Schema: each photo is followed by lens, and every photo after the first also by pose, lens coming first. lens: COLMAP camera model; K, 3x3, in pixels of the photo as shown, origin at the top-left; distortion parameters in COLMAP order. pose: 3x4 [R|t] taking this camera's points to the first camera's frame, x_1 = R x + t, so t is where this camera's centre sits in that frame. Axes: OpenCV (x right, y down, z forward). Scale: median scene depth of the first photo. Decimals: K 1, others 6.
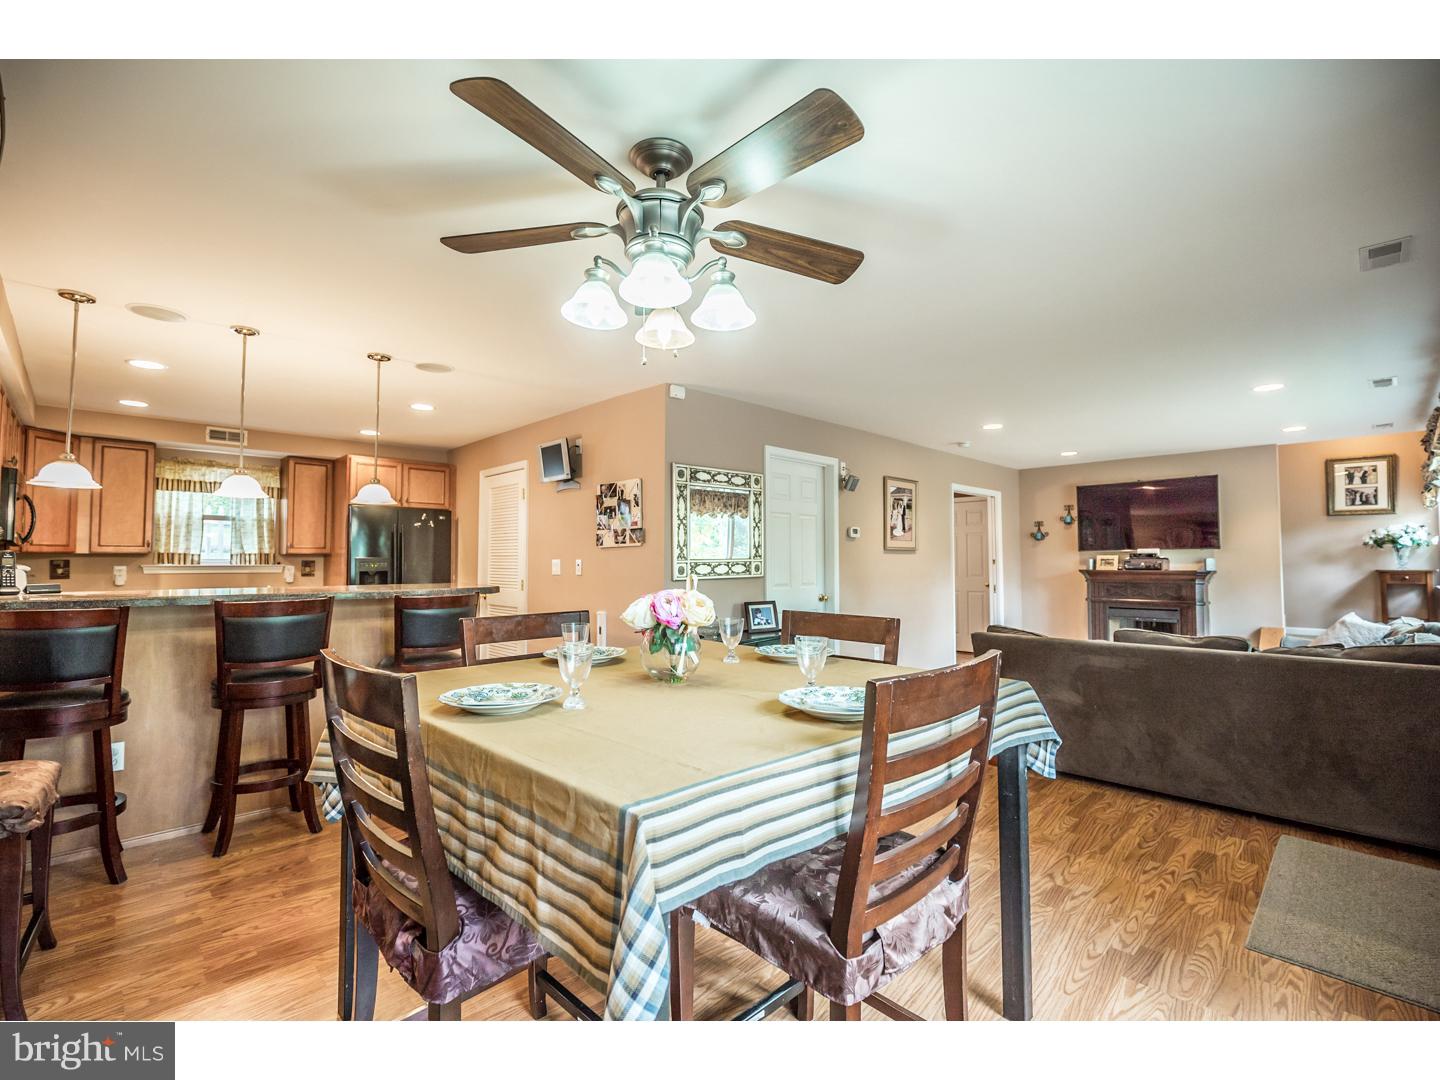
lens RADIAL K [[655.4, 0, 720.9], [0, 655.4, 537.1], [0, 0, 1]] dist [-0.002569, -0.000502]
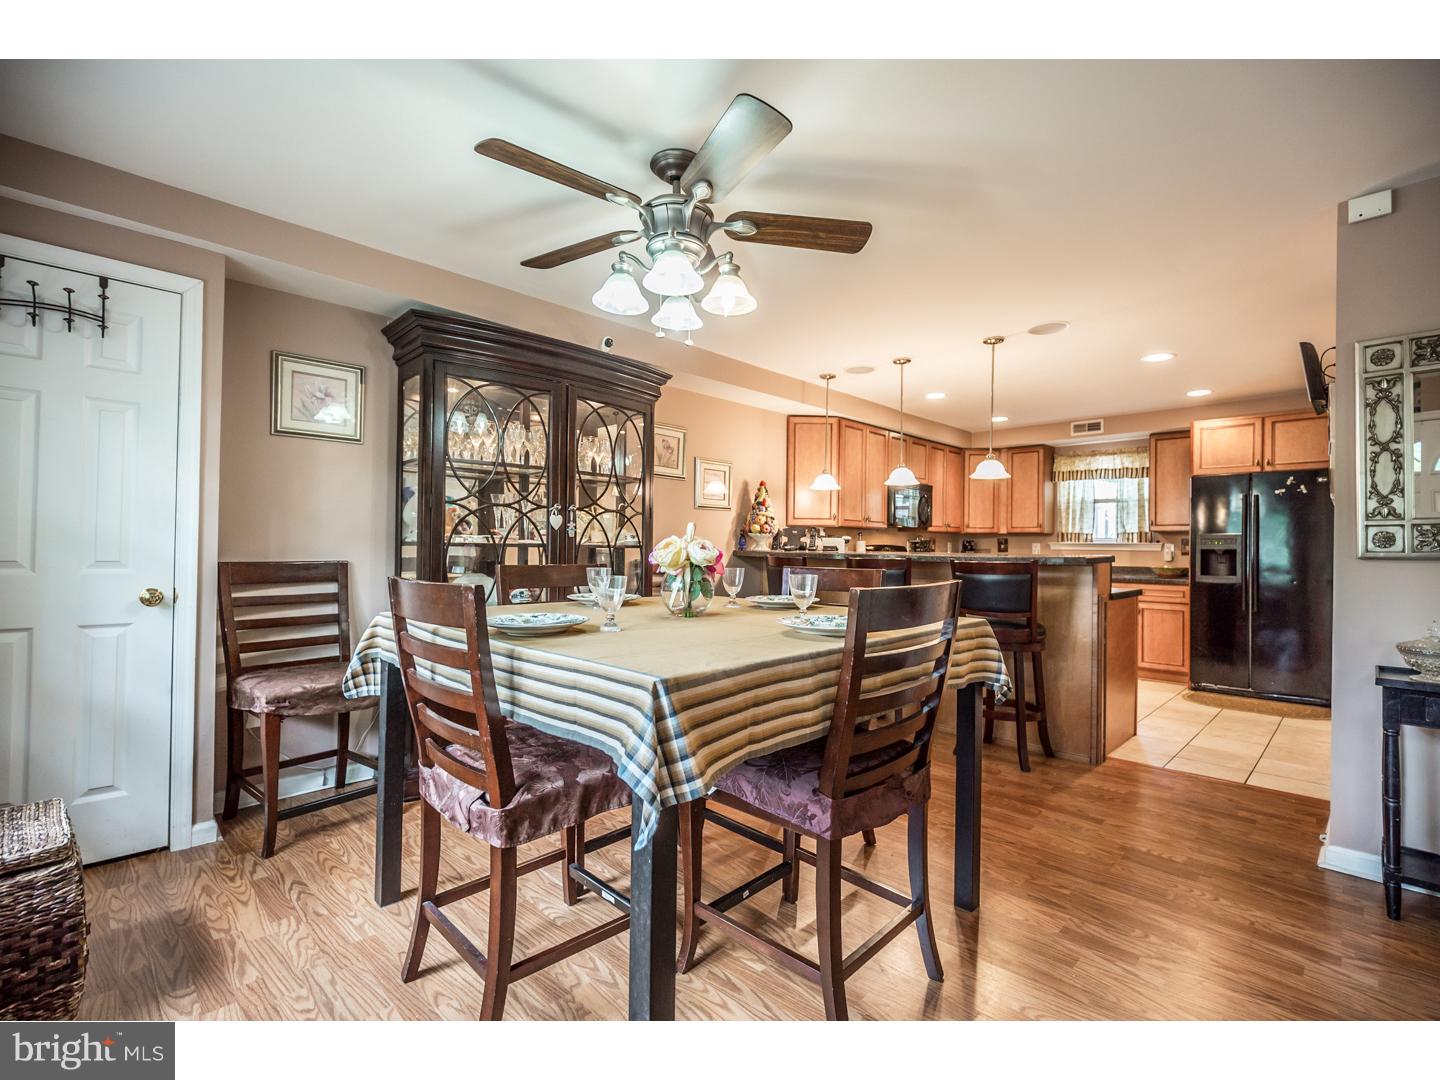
lens RADIAL K [[656.1, 0, 723.1], [0, 656.1, 542.7], [0, 0, 1]] dist [-0.000523, -0.000481]
pose [[0.016979, -0.005591, -0.999840, 0.336112], [0.024549, 0.999685, -0.005174, 0.031666], [0.999554, -0.024457, 0.017111, 0.329077]]
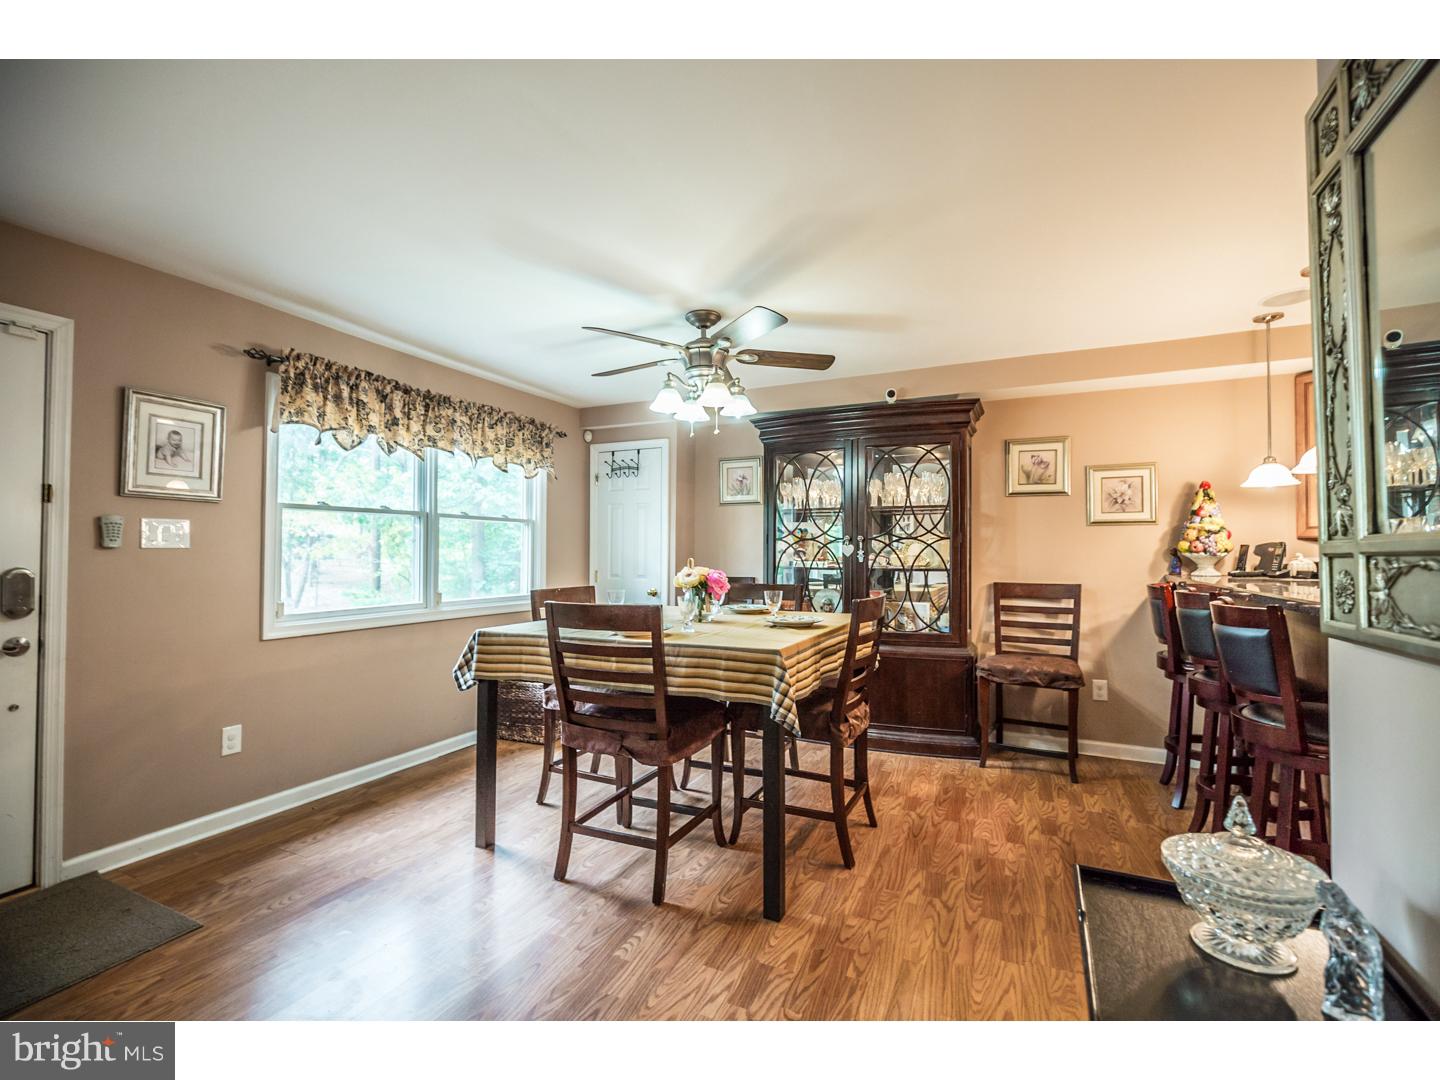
lens RADIAL K [[656.1, 0, 723.1], [0, 656.1, 542.7], [0, 0, 1]] dist [-0.000523, -0.000481]
pose [[-0.937817, -0.004734, -0.347098, 0.141870], [0.013176, 0.998701, -0.049220, 0.032446], [0.346880, -0.050732, -0.936536, 0.819672]]
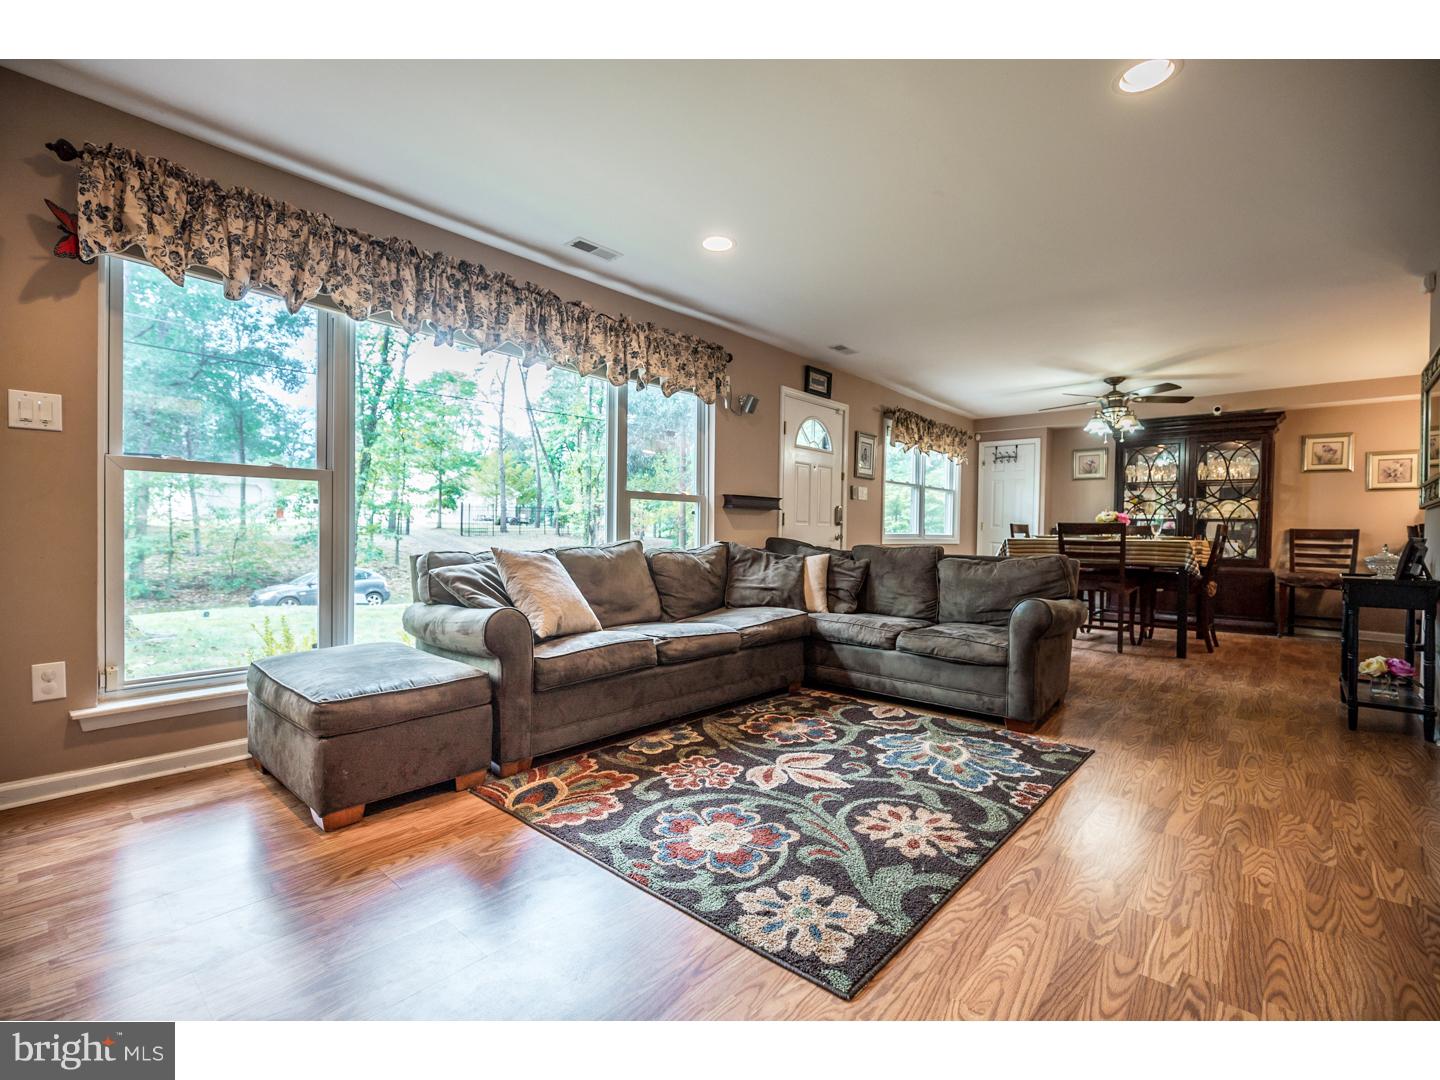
lens RADIAL K [[653.5, 0, 720.0], [0, 653.5, 540.0], [0, 0, 1]] dist [-0.000435, 0.000544]
pose [[-0.997953, -0.012708, -0.062676, 0.643677], [-0.011463, 0.999730, -0.020188, 0.096807], [0.062915, -0.019428, -0.997830, 1.287563]]
